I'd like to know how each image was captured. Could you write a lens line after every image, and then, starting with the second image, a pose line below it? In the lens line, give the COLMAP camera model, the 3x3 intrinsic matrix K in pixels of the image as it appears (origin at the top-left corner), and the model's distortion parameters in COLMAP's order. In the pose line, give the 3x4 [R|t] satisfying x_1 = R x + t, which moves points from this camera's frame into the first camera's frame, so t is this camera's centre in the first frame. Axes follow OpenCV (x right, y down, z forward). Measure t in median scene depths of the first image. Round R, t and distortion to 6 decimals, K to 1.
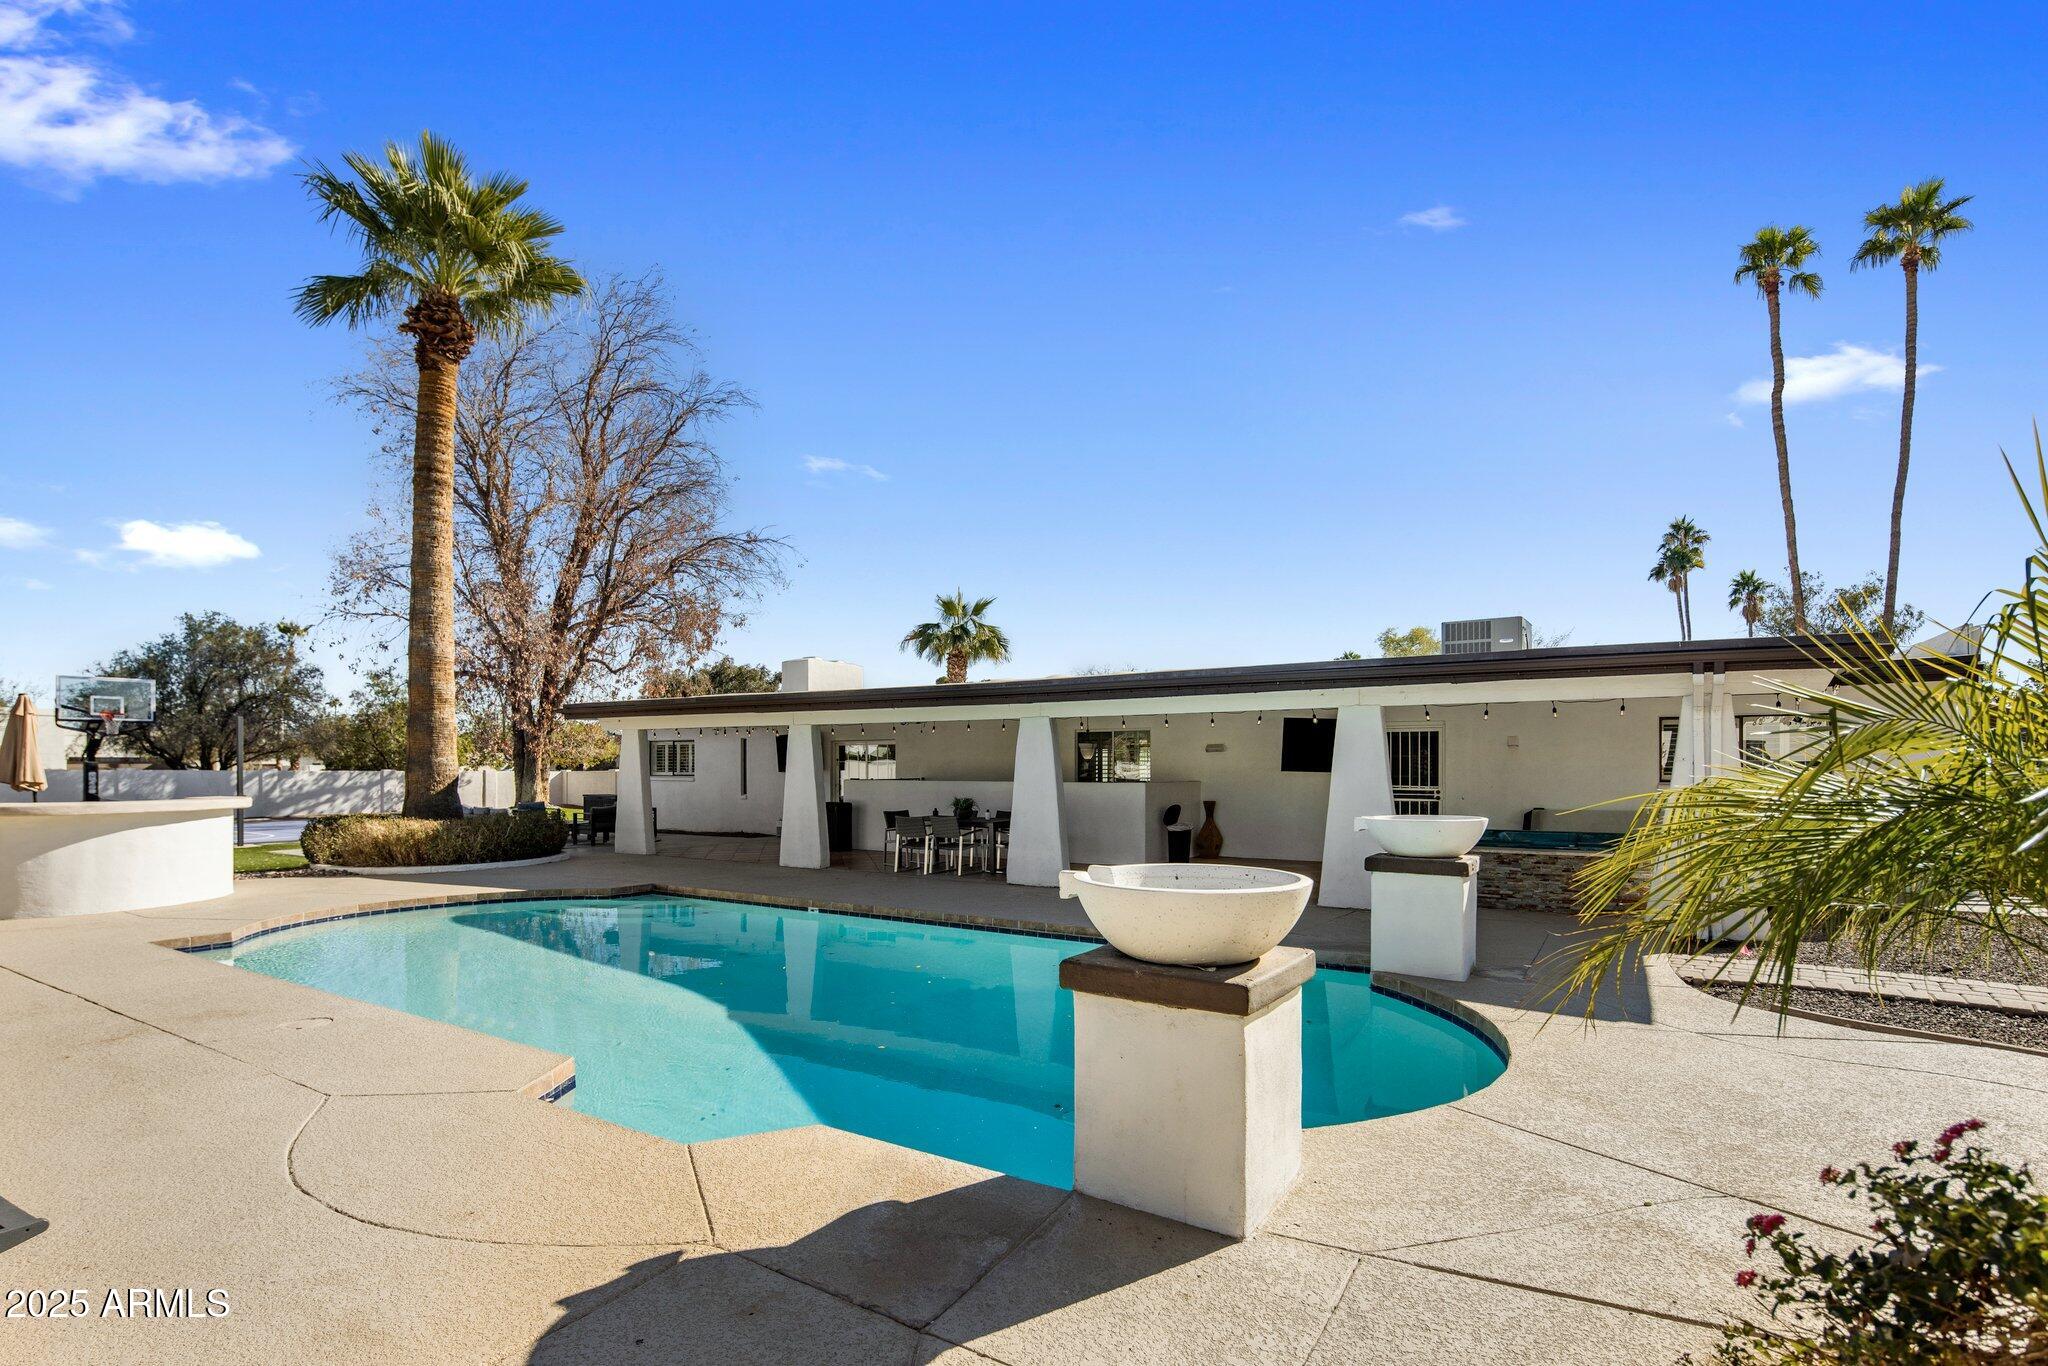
lens RADIAL K [[991.0, 0, 1018.6], [0, 991.0, 757.3], [0, 0, 1]] dist [-0.000181, 0.000177]
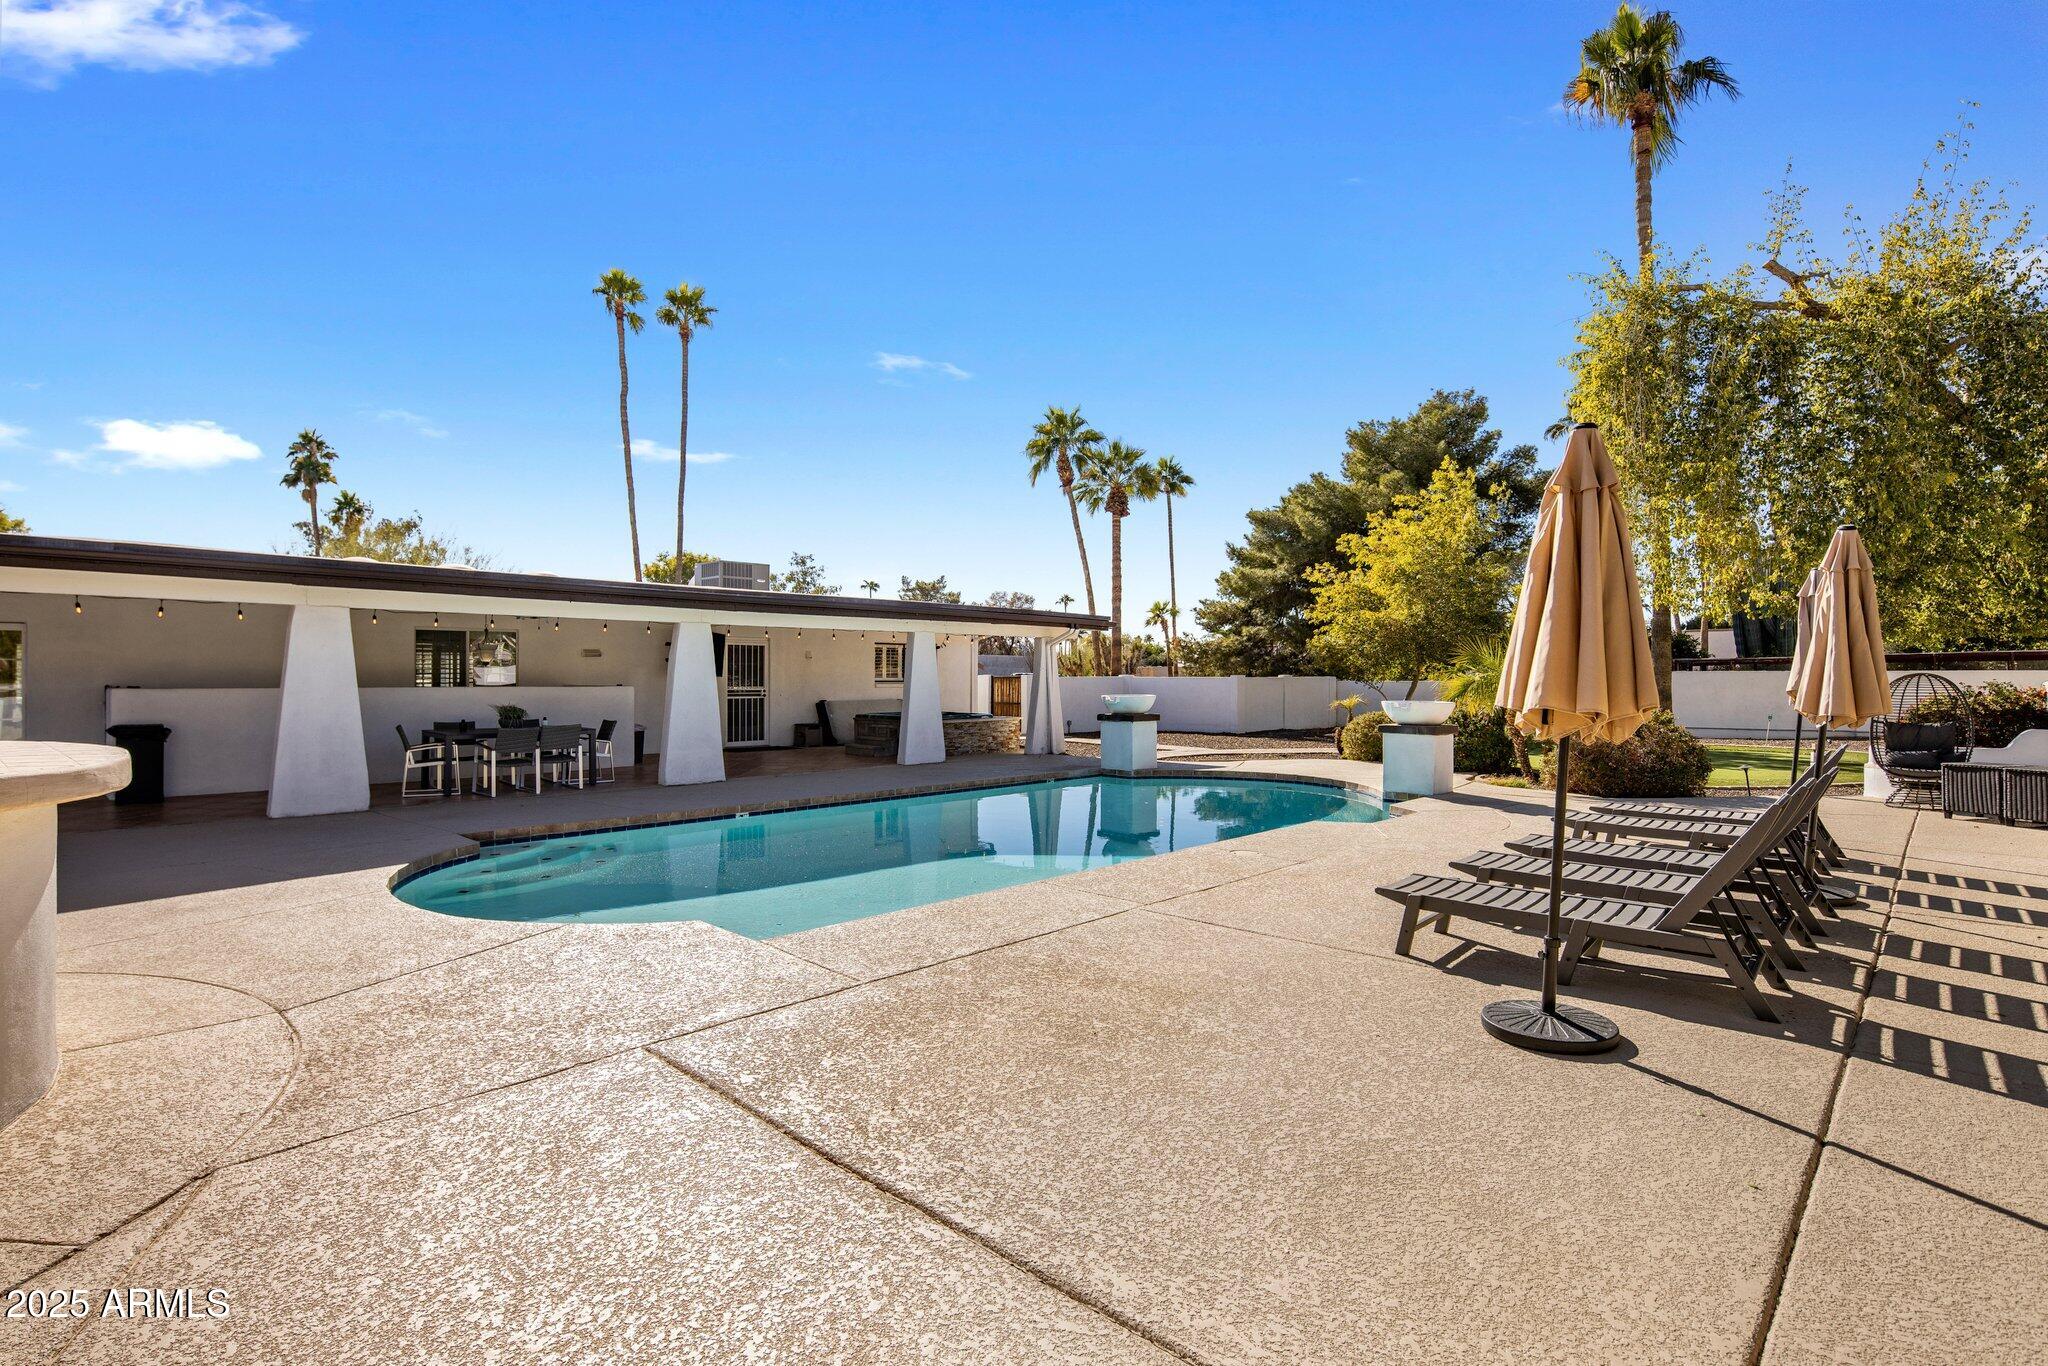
lens RADIAL K [[955.8, 0, 1022.2], [0, 955.8, 684.5], [0, 0, 1]] dist [-0.001886, -0.000128]
pose [[0.203099, -0.006362, 0.979138, -0.598251], [-0.013358, 0.999868, 0.009267, 0.007625], [-0.979067, -0.014962, 0.202987, 0.304357]]
